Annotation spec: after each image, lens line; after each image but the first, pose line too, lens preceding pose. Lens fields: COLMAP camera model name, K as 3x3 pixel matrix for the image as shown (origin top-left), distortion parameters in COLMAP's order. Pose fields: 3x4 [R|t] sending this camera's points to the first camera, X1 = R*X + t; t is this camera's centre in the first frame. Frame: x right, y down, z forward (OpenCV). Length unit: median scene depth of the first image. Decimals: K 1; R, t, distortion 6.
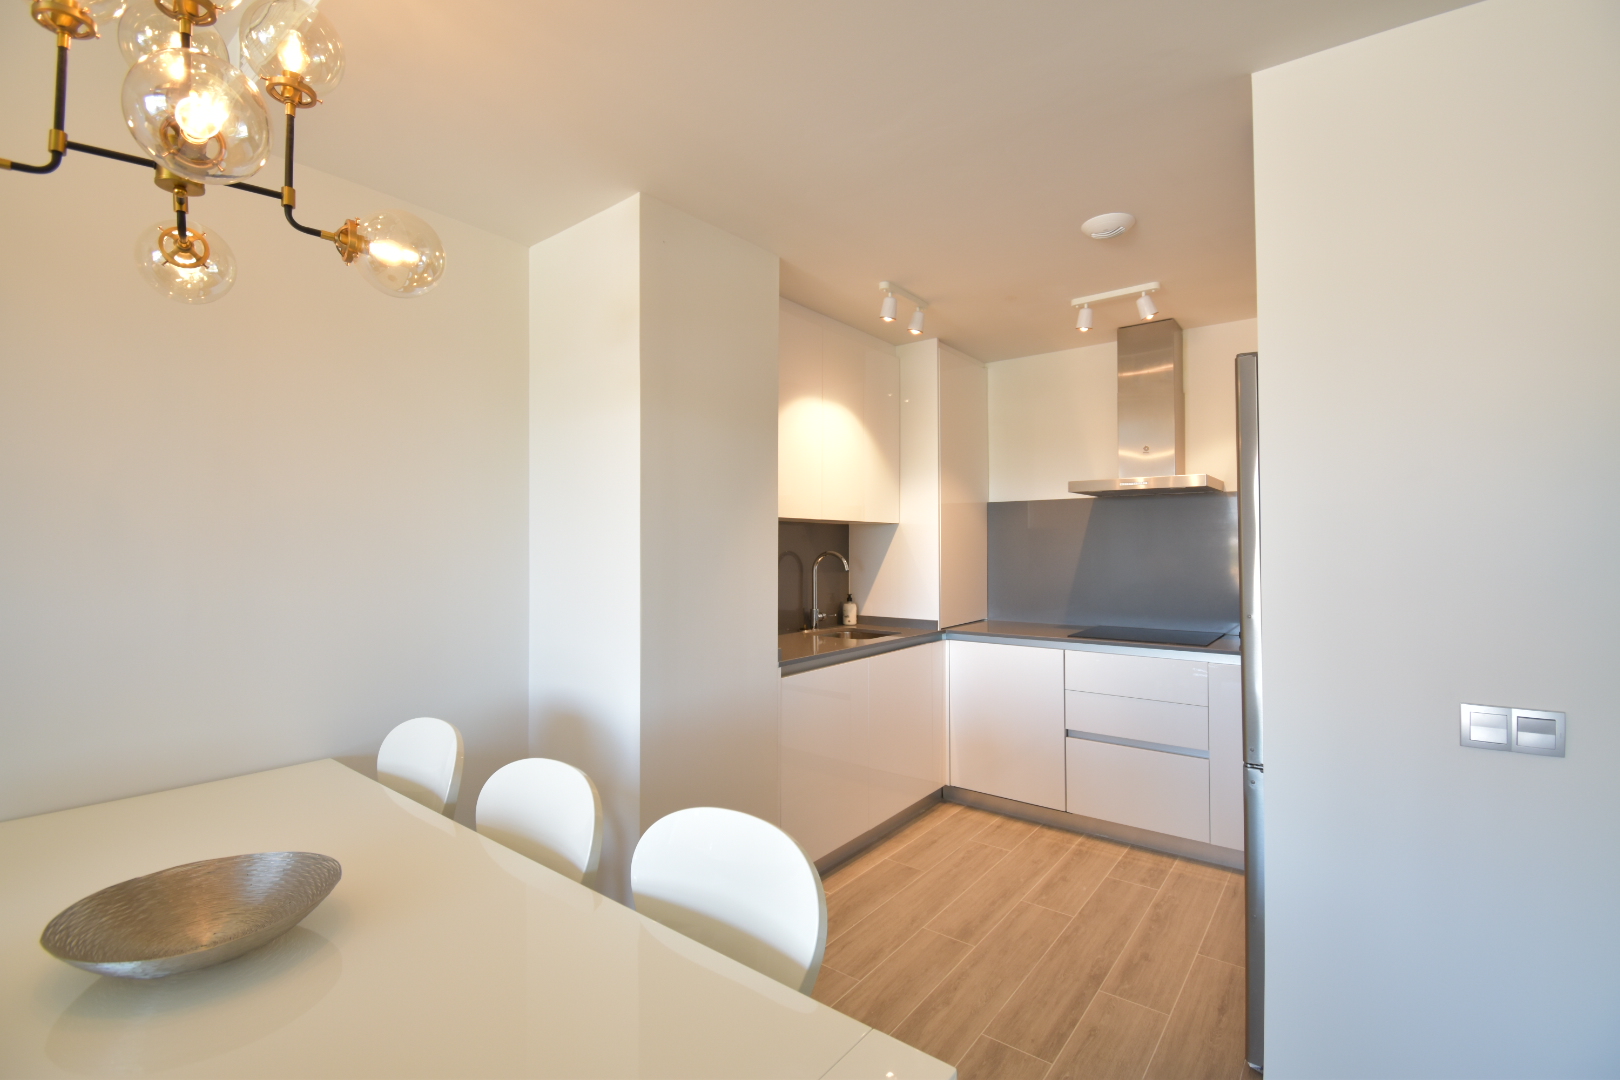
lens RADIAL K [[709.7, 0, 812.3], [0, 709.7, 535.4], [0, 0, 1]] dist [0.001234, -0.007280]
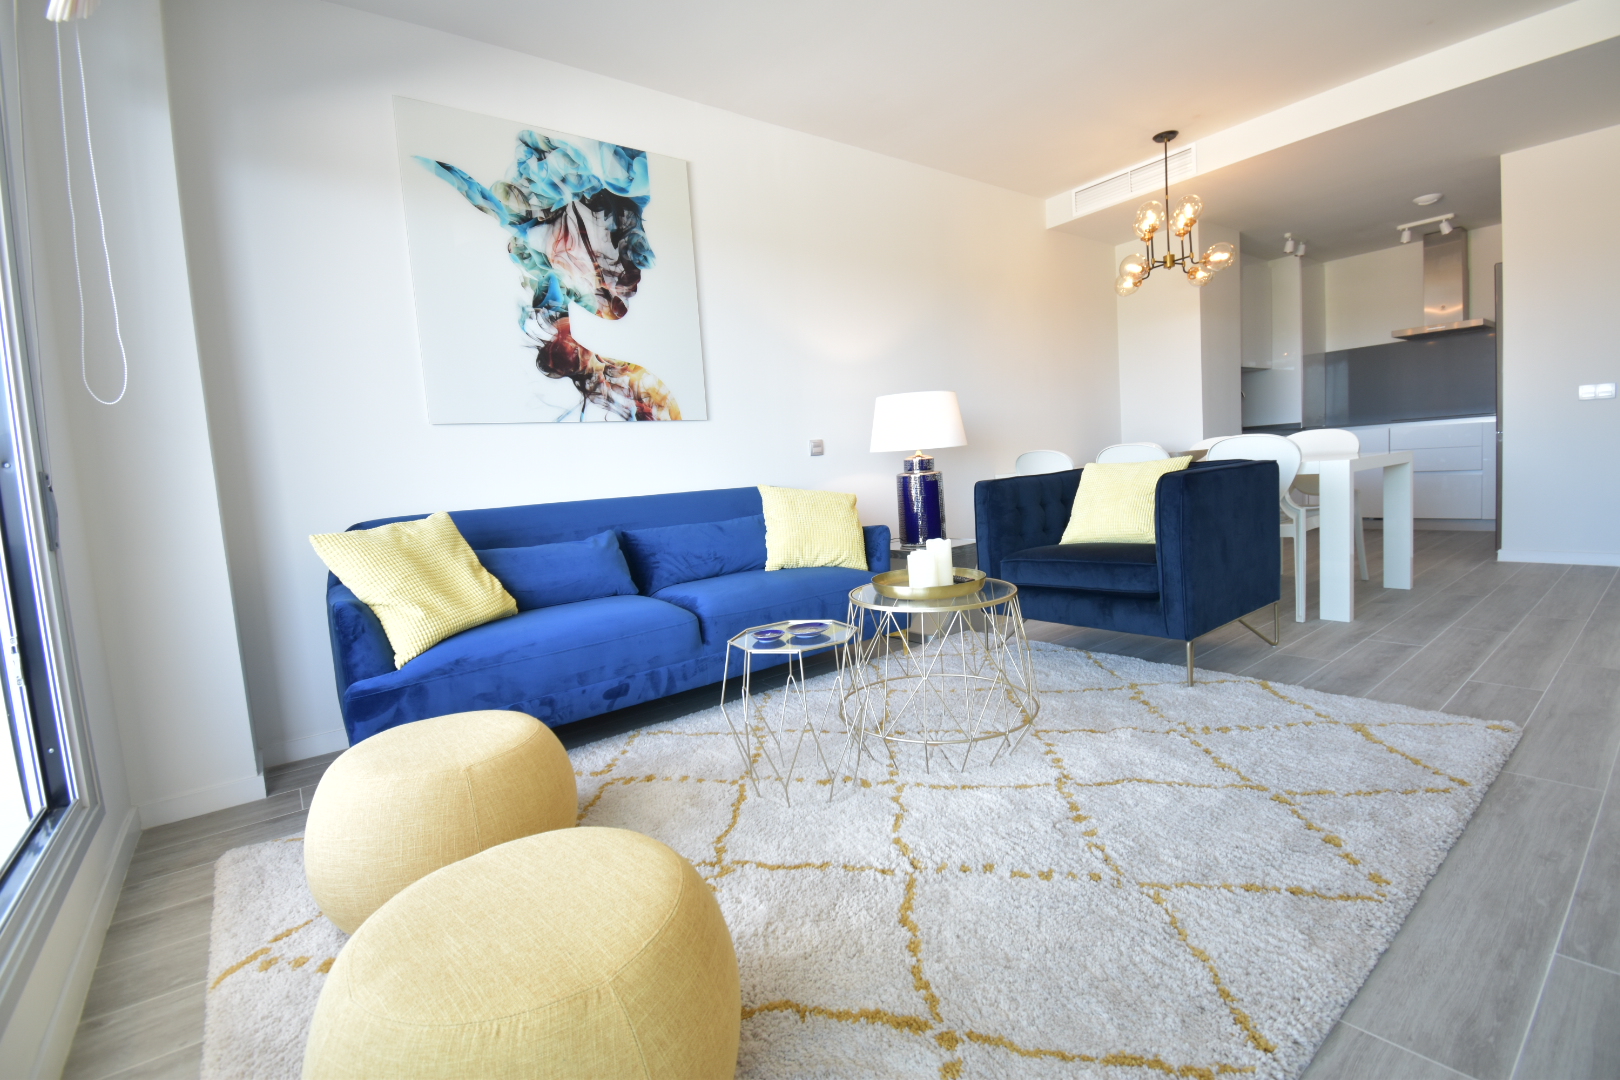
lens RADIAL K [[741.0, 0, 817.4], [0, 741.0, 563.5], [0, 0, 1]] dist [-0.000672, -0.015660]
pose [[0.968293, -0.042070, -0.246249, -0.596637], [0.078960, 0.986726, 0.141907, 0.120639], [0.237010, -0.156852, 0.958762, -1.178392]]
